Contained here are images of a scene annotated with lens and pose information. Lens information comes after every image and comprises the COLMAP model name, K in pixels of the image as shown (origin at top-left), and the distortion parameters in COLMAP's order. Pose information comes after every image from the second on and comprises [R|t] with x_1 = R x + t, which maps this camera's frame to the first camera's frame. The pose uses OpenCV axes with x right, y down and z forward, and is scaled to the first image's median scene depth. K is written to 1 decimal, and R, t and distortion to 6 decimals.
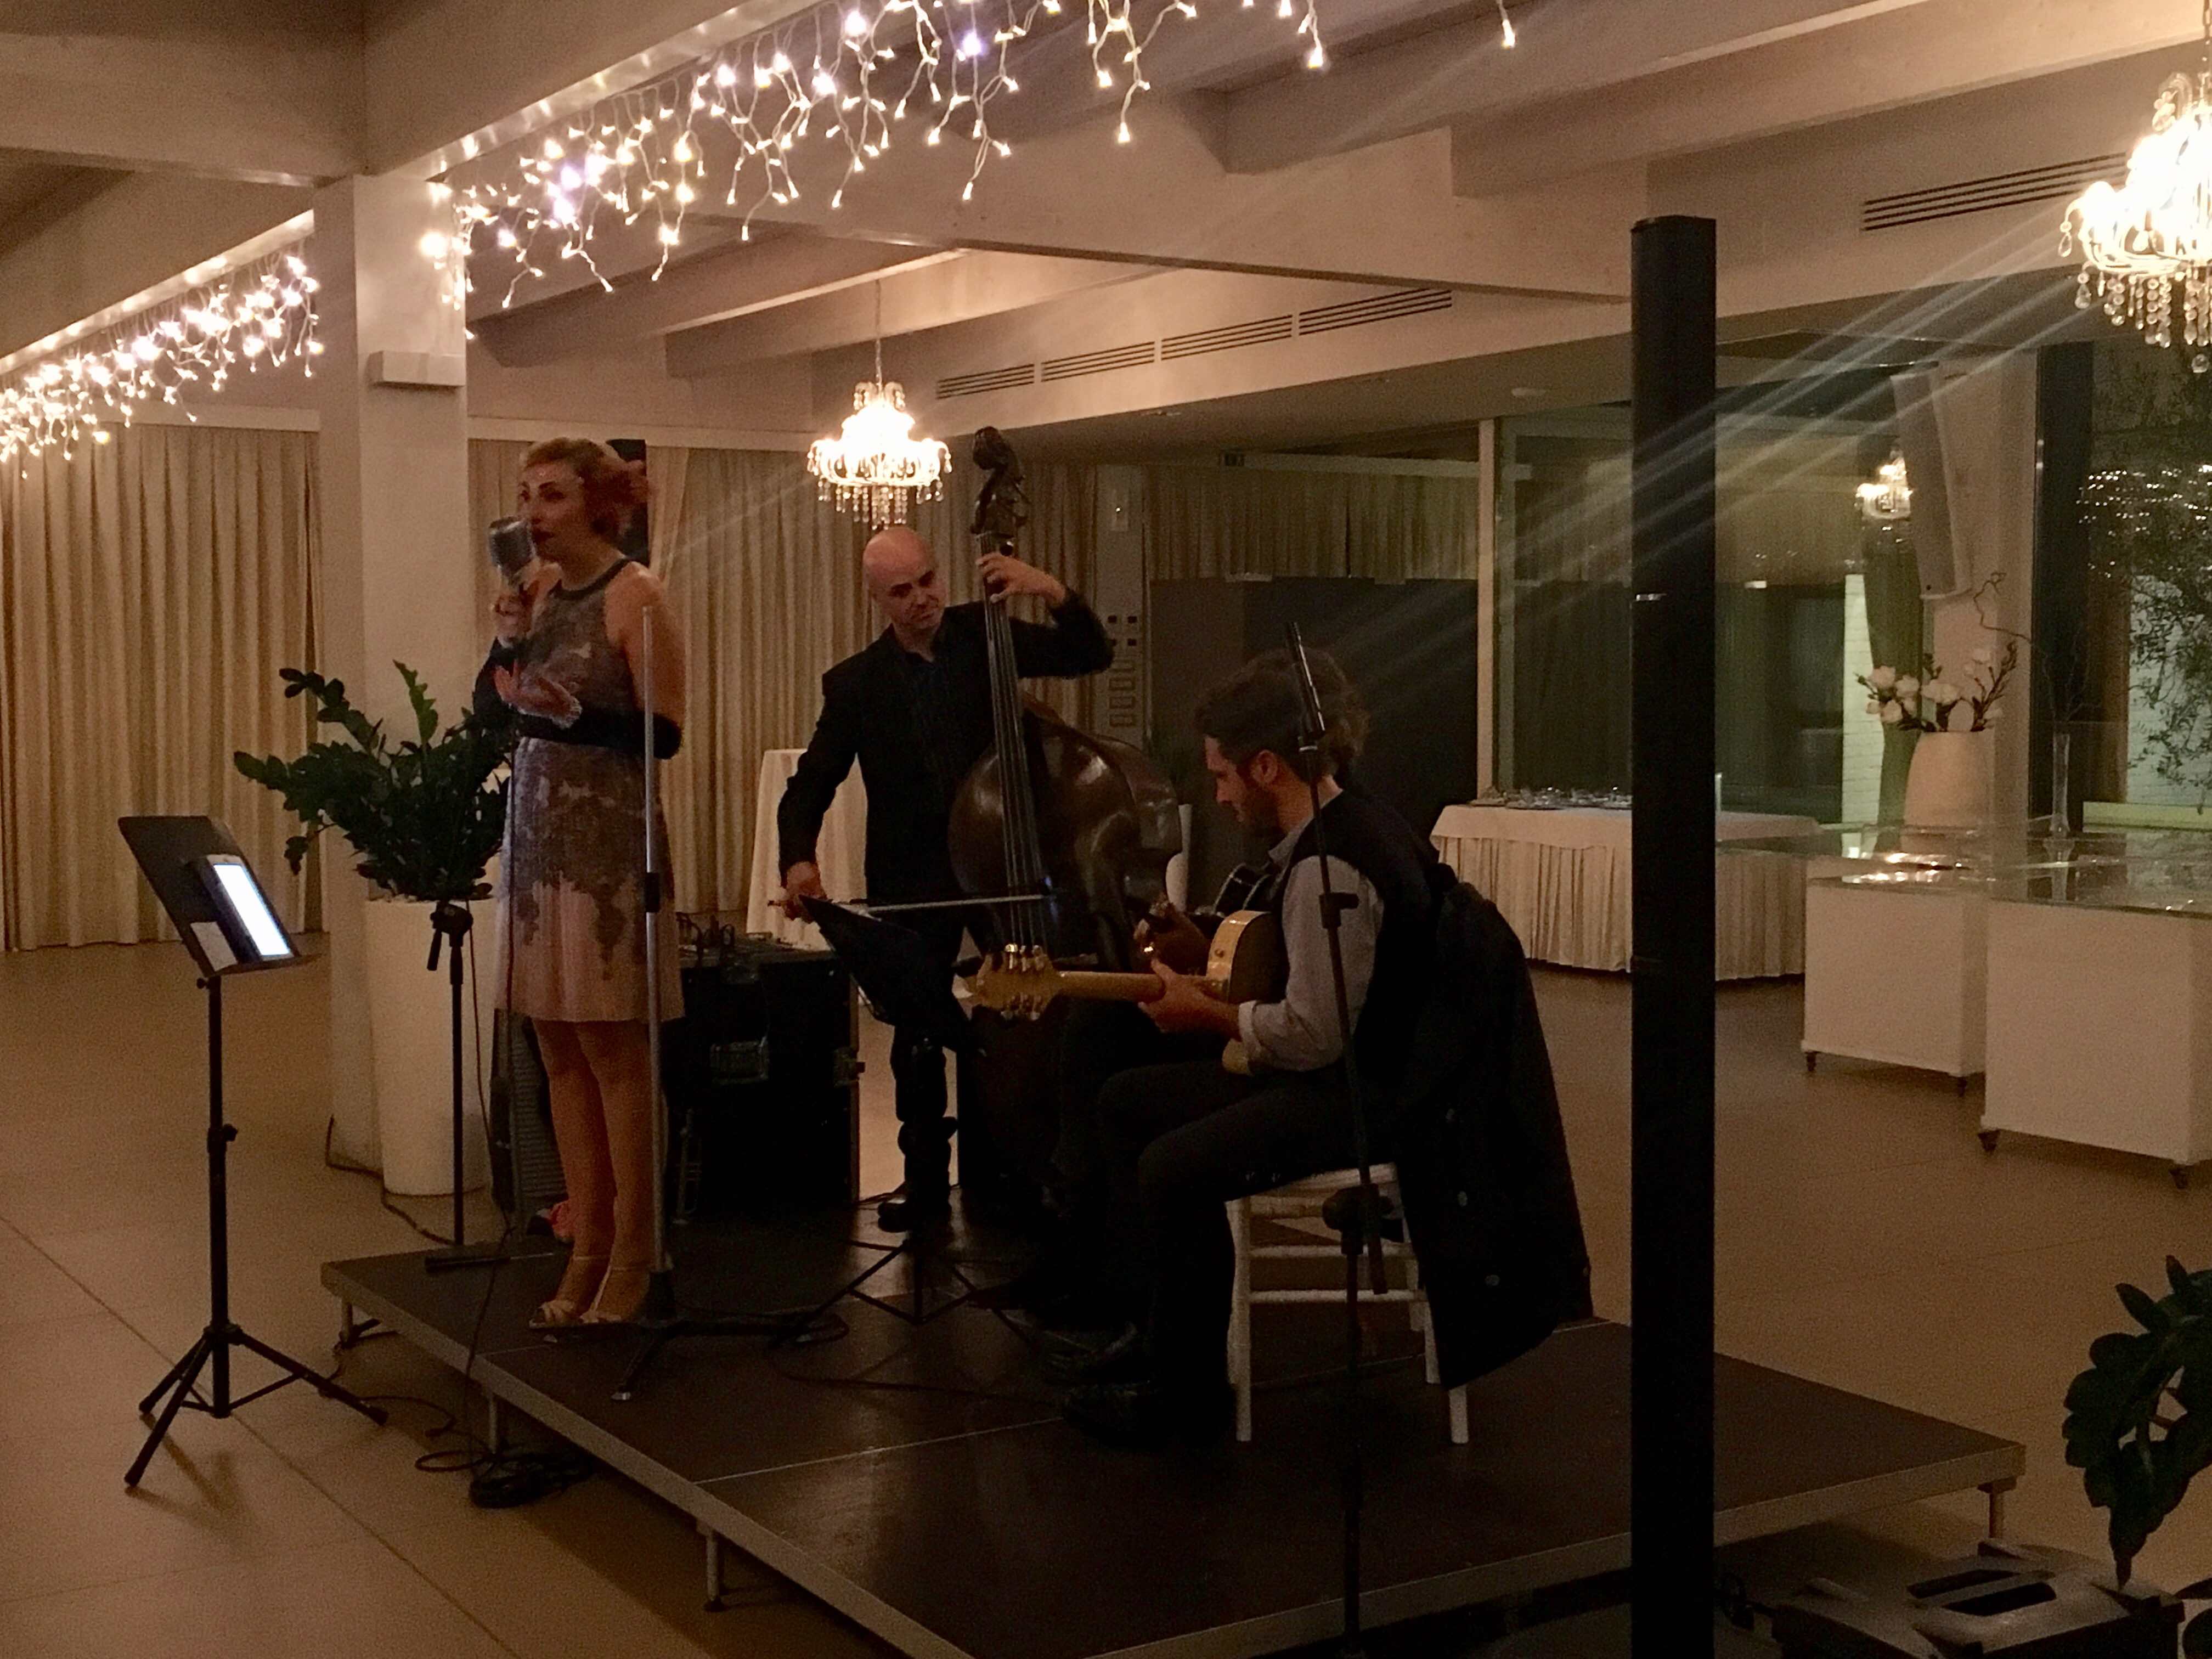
lens RADIAL K [[2747.5, 0, 1106.0], [0, 2747.5, 829.5], [0, 0, 1]] dist [0.032416, 0.017291]
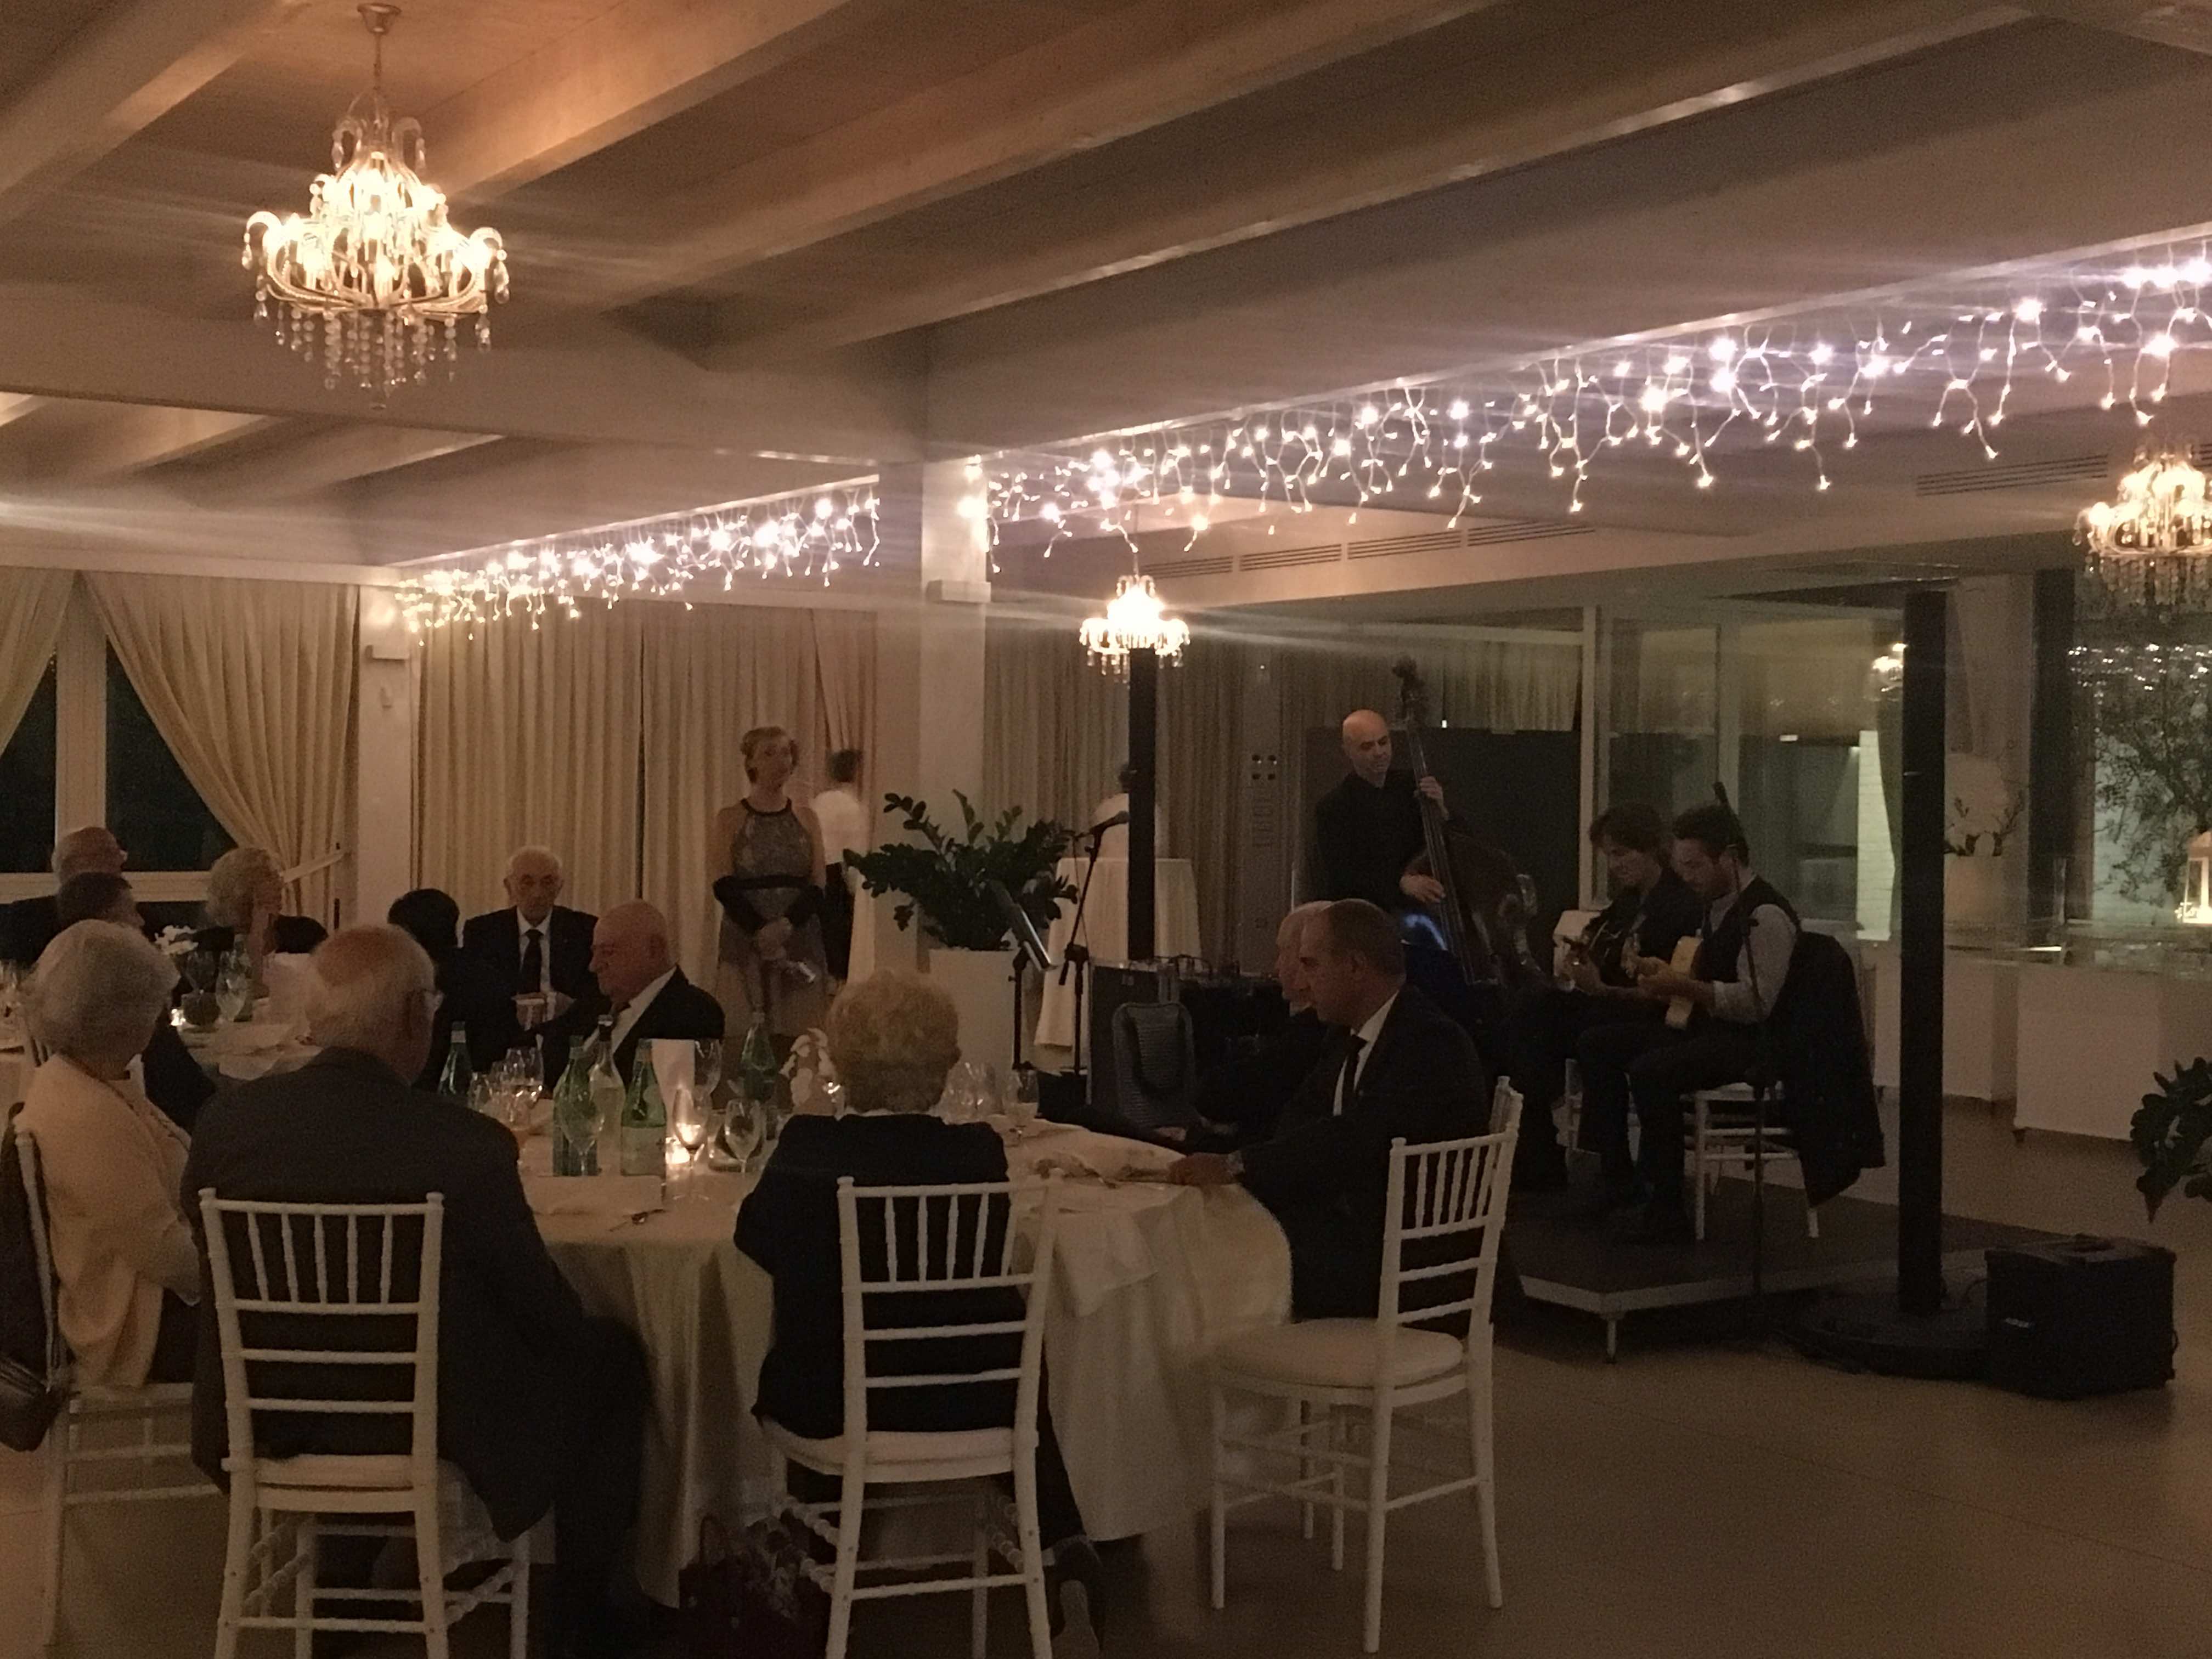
lens RADIAL K [[2747.5, 0, 1106.0], [0, 2747.5, 829.5], [0, 0, 1]] dist [0.032416, 0.017291]
pose [[0.999680, 0.015046, 0.020355, -0.188722], [-0.014091, 0.998830, -0.046267, 0.025647], [-0.021027, 0.045966, 0.998722, -0.438799]]
